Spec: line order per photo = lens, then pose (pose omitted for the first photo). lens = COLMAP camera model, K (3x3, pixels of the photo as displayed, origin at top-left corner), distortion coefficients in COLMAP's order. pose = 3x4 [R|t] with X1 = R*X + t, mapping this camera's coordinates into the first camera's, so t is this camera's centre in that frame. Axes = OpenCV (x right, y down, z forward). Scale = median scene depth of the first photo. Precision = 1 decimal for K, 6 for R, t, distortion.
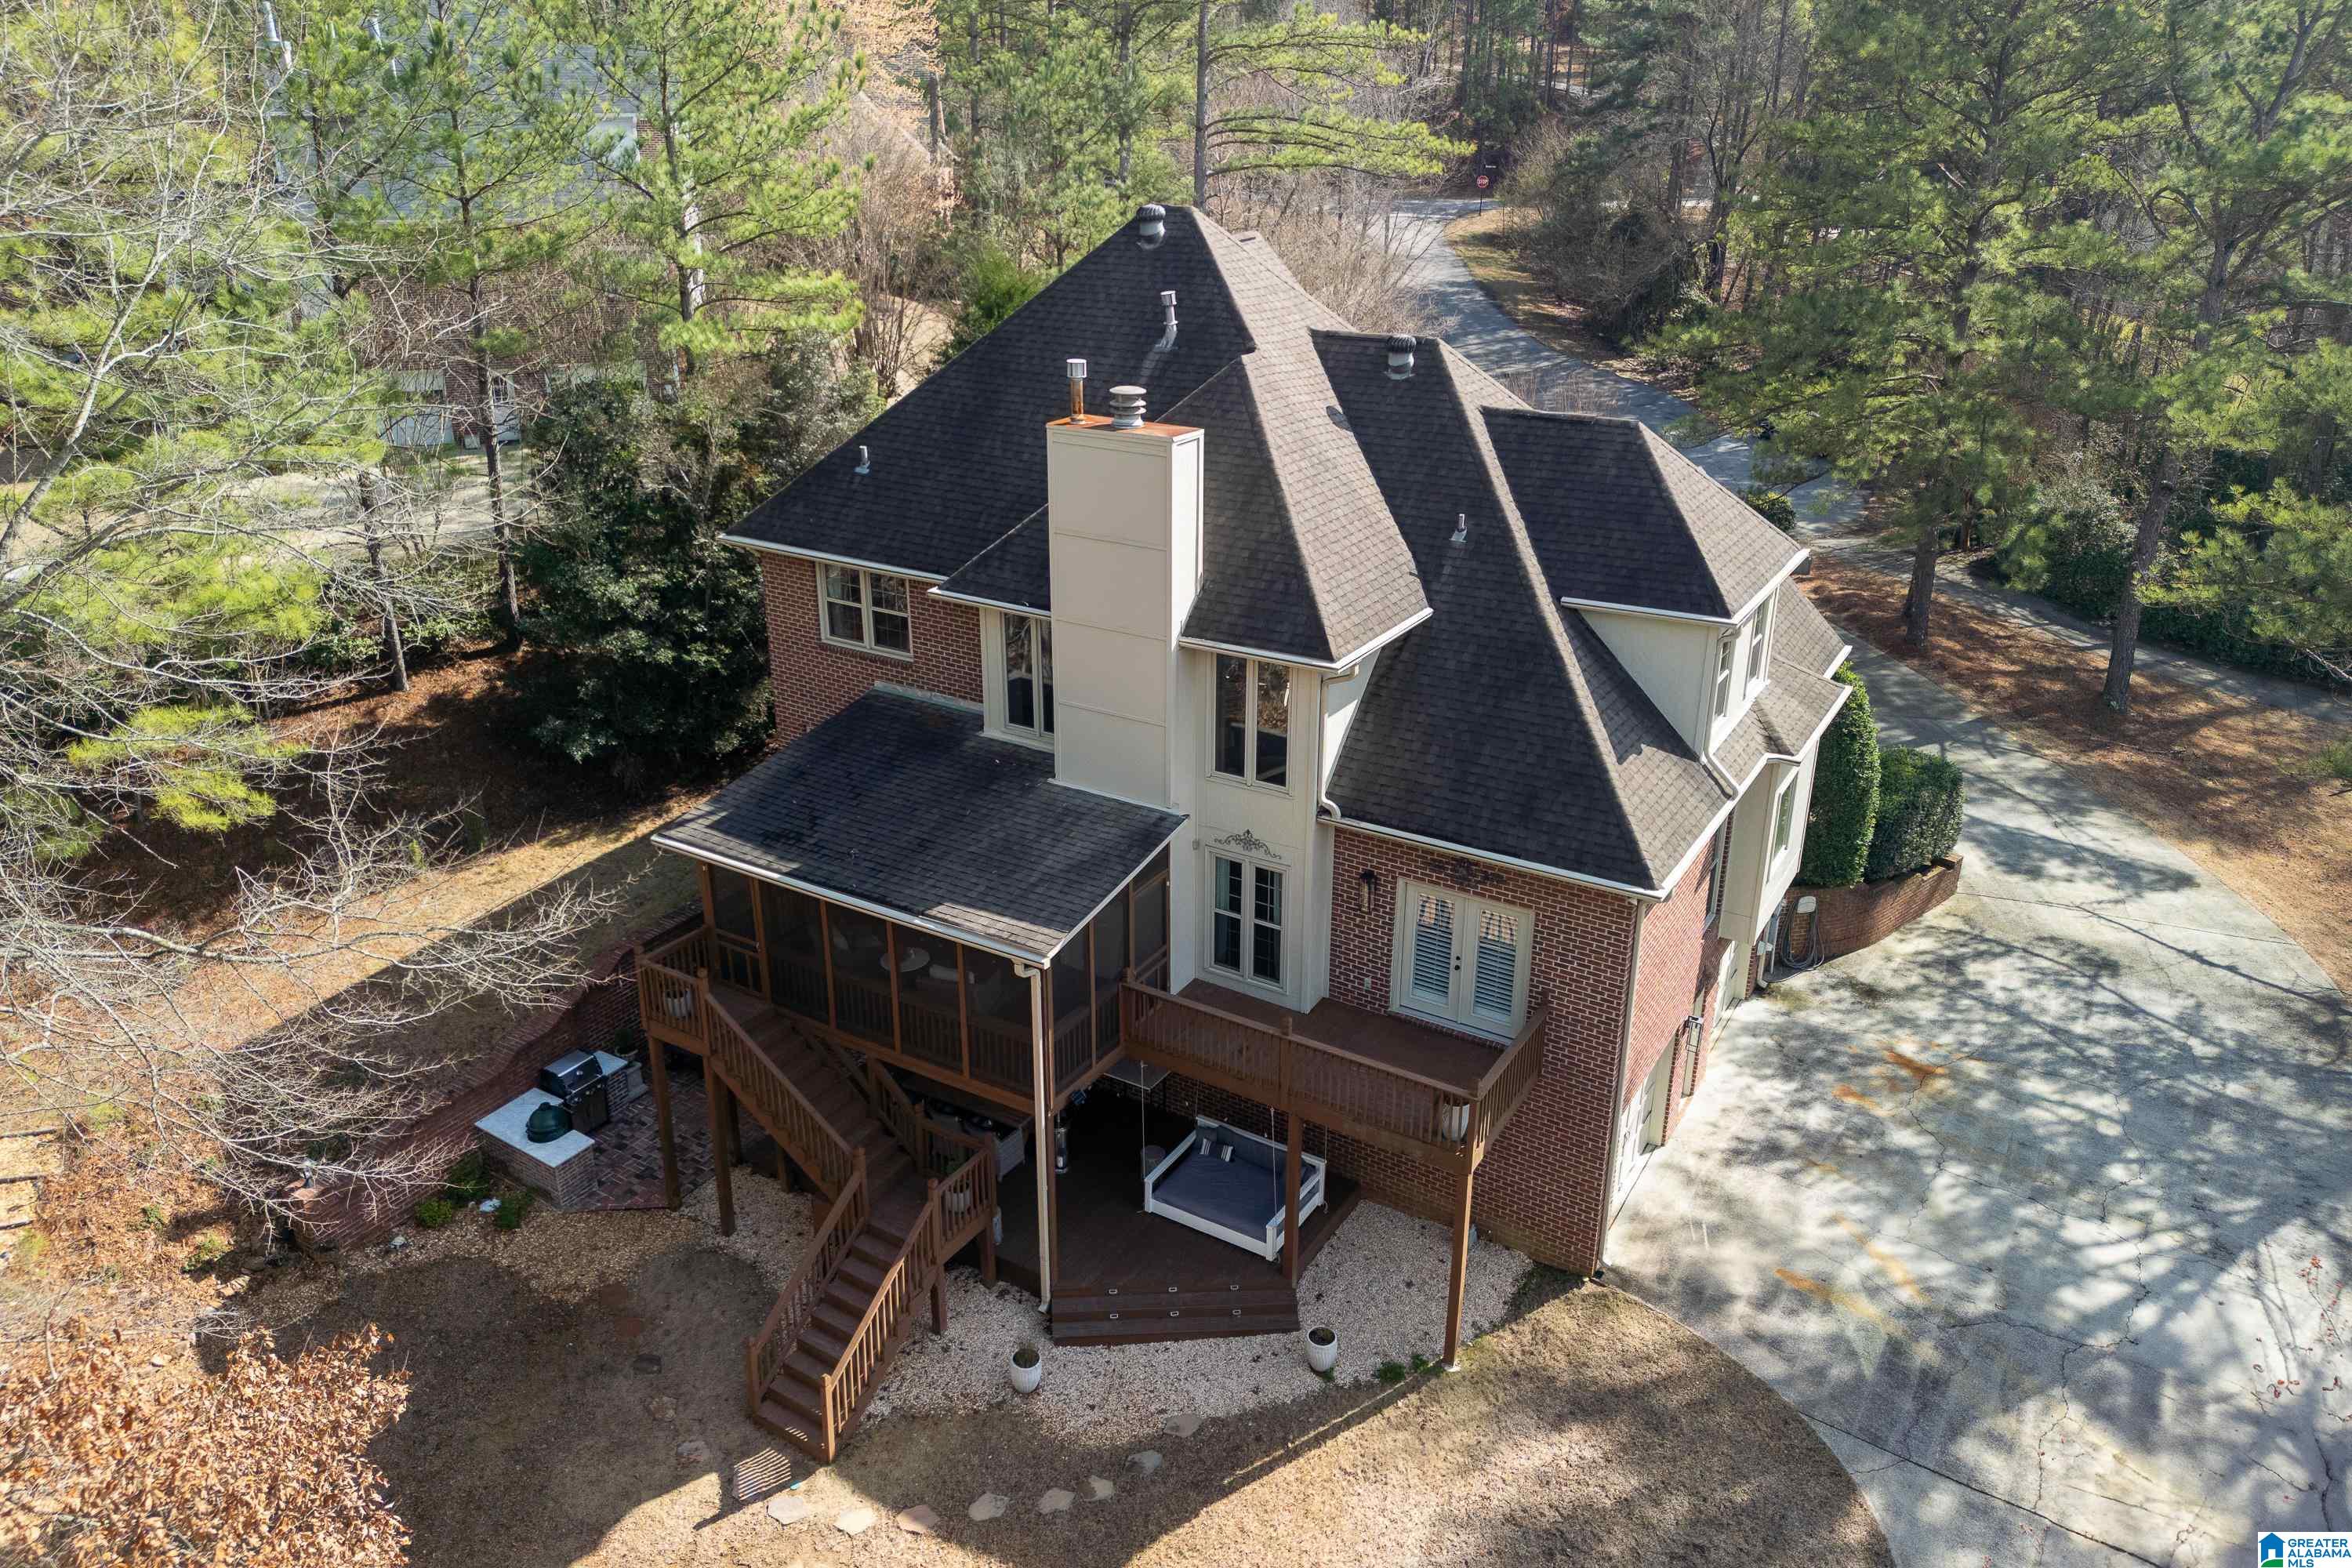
lens RADIAL K [[1645.4, 0, 1143.8], [0, 1645.4, 726.2], [0, 0, 1]] dist [0.146761, -0.148644]
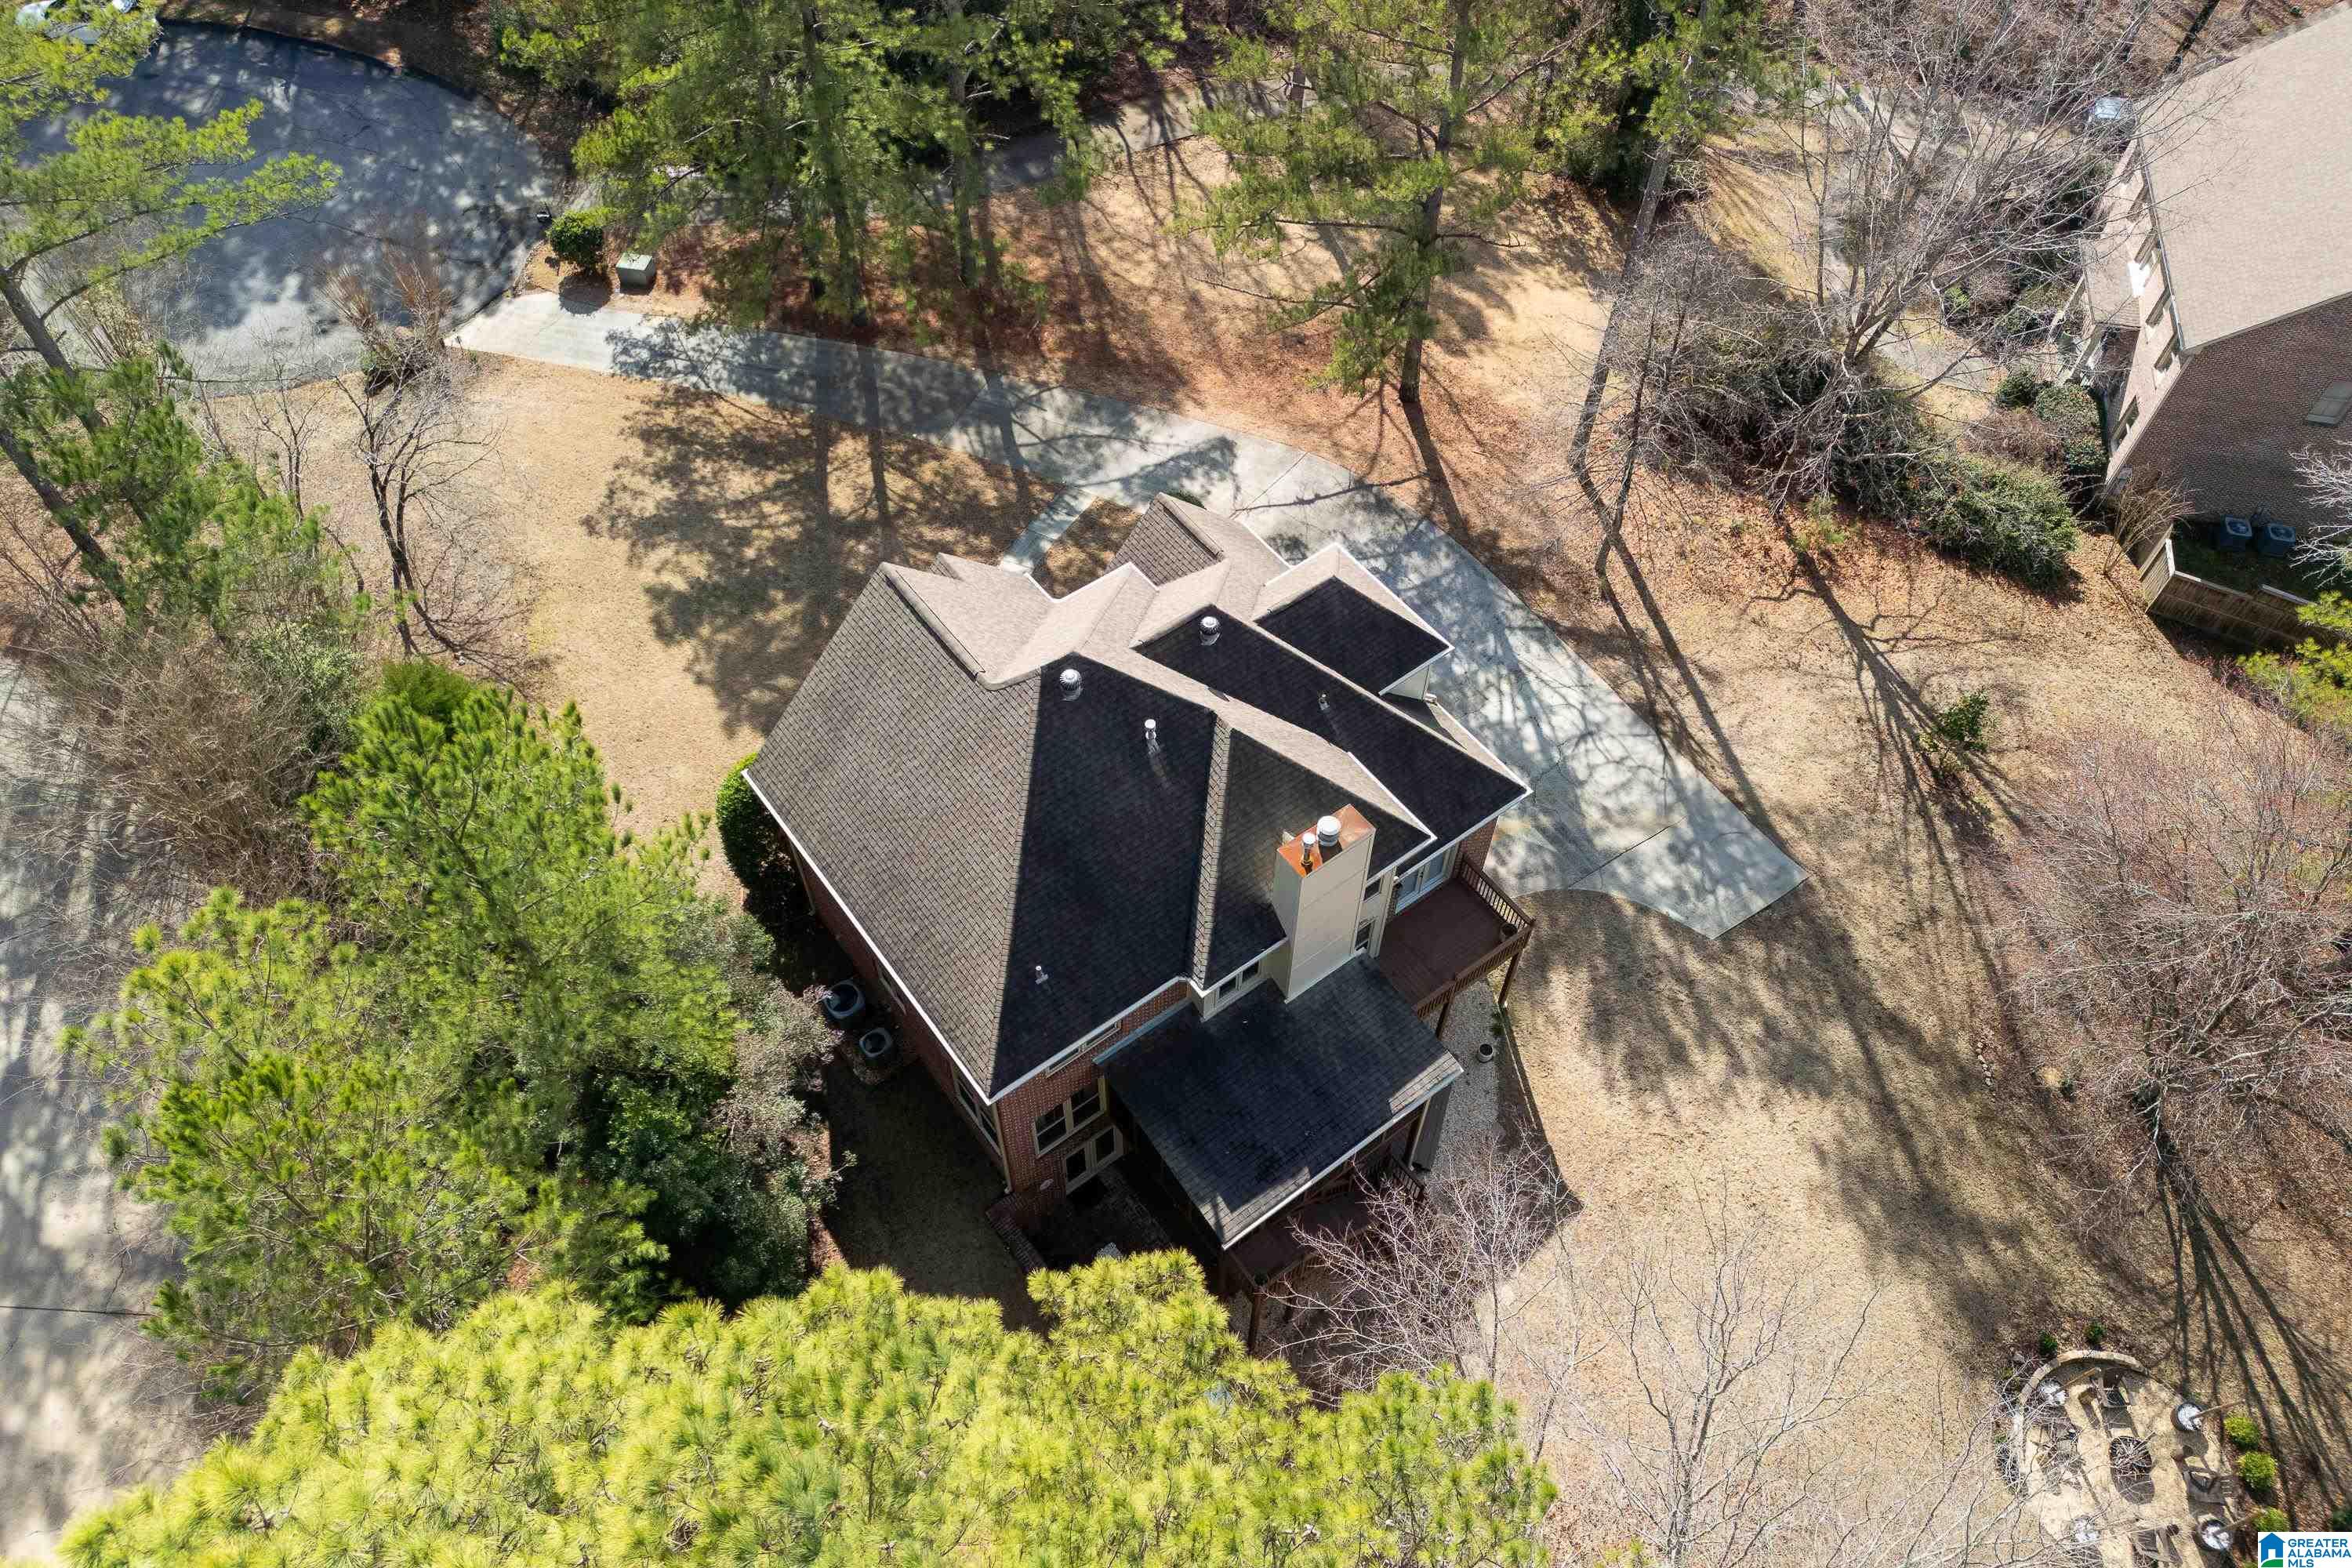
lens RADIAL K [[1645.0, 0, 1176.0], [0, 1645.0, 784.0], [0, 0, 1]] dist [0.070147, -0.071188]
pose [[0.367128, -0.758805, 0.537988, -0.782095], [0.338204, 0.647684, 0.682732, -1.209038], [-0.866507, -0.068701, 0.494414, 0.334287]]
